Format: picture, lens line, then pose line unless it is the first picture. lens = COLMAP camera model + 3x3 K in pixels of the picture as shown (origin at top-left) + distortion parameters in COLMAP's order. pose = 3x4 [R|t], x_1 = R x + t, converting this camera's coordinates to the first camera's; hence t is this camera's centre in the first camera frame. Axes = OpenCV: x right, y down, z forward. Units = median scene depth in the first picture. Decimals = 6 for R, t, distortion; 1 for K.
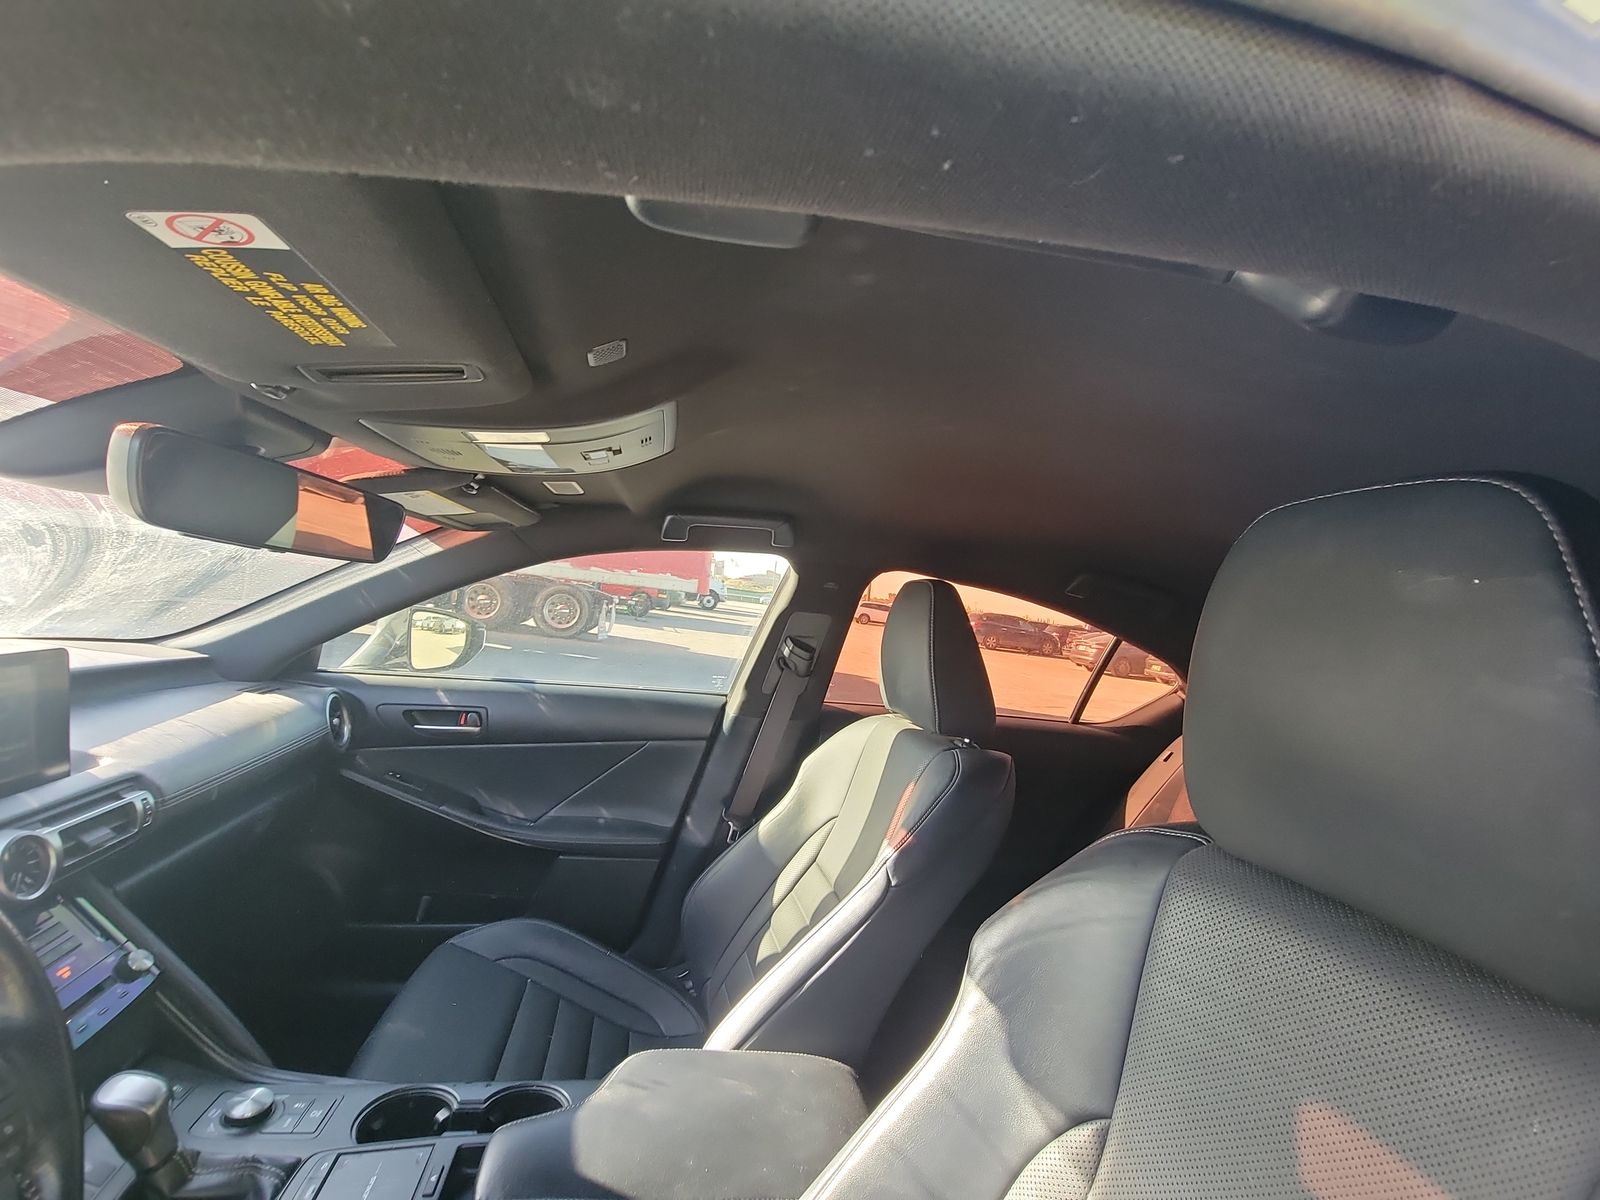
lens RADIAL K [[633.1, 0, 780.8], [0, 633.1, 582.0], [0, 0, 1]] dist [0.017243, -0.014197]
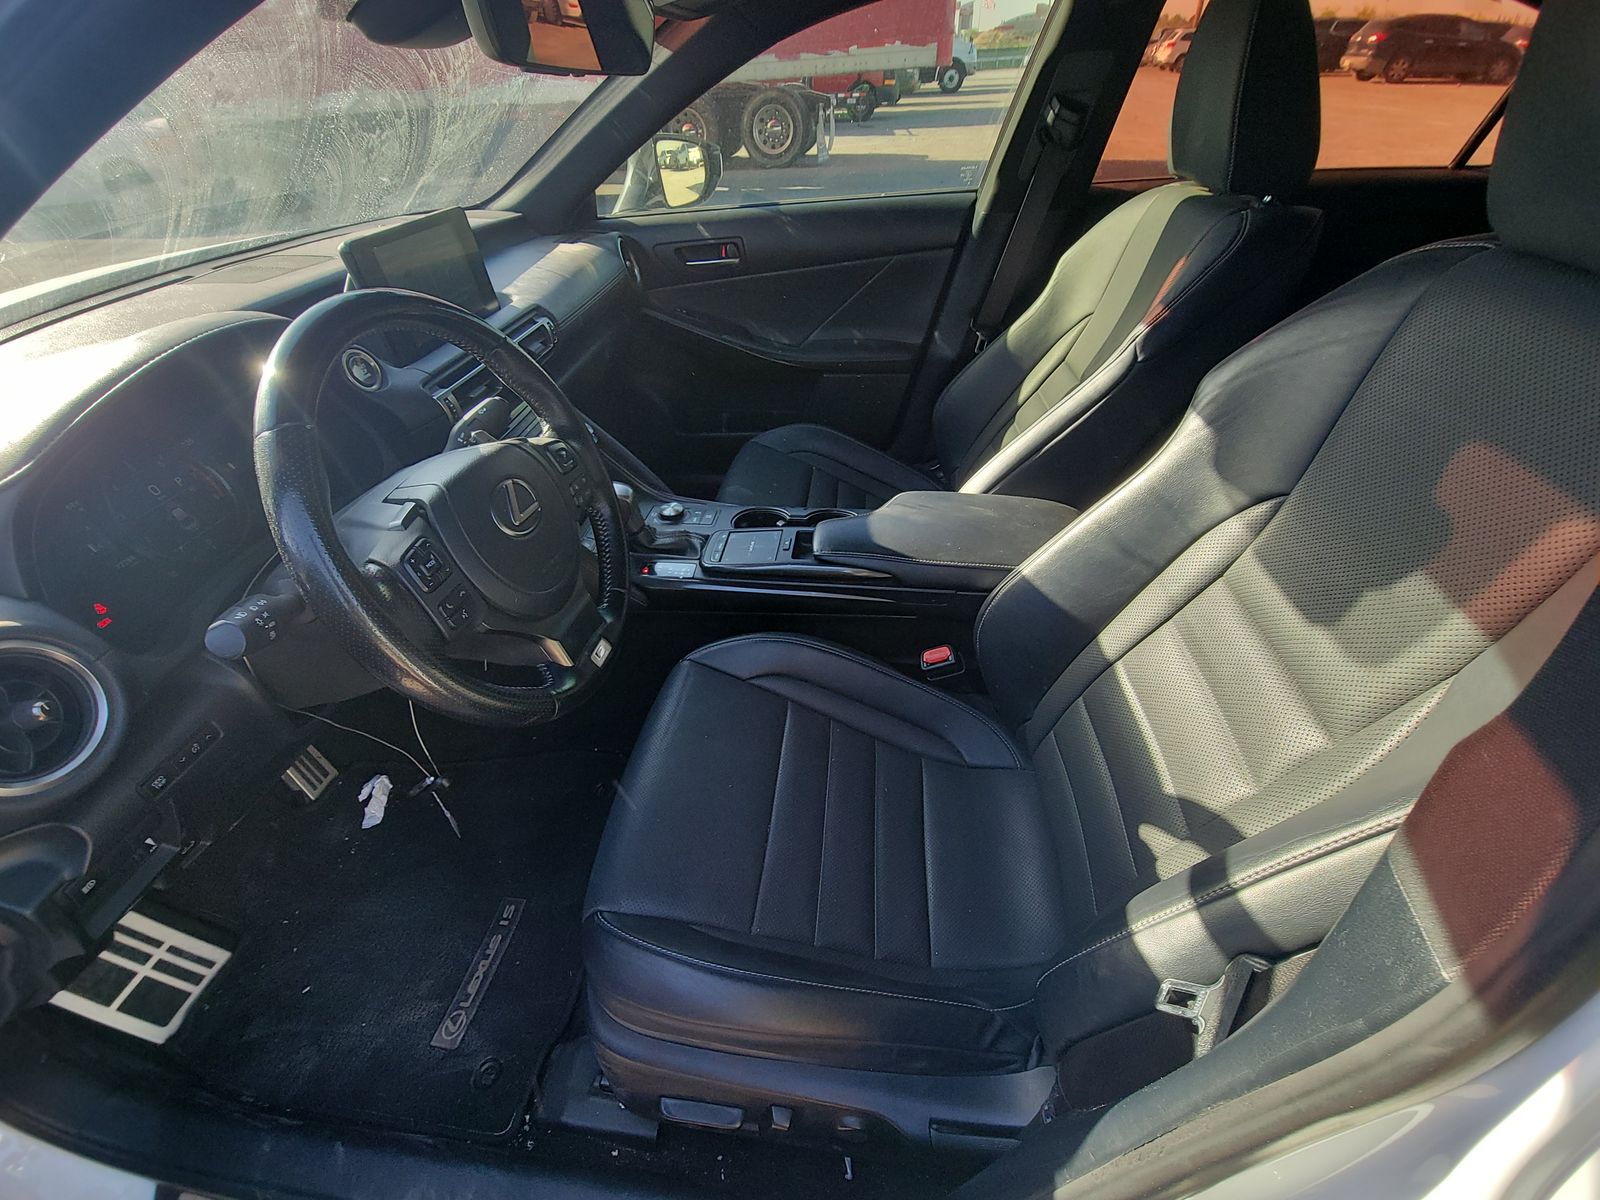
lens RADIAL K [[633.1, 0, 780.8], [0, 633.1, 582.0], [0, 0, 1]] dist [0.017243, -0.014197]
pose [[0.935296, 0.063307, -0.348159, 0.007401], [0.174040, 0.774355, 0.608346, 0.010200], [0.308111, -0.629577, 0.713233, -0.121450]]
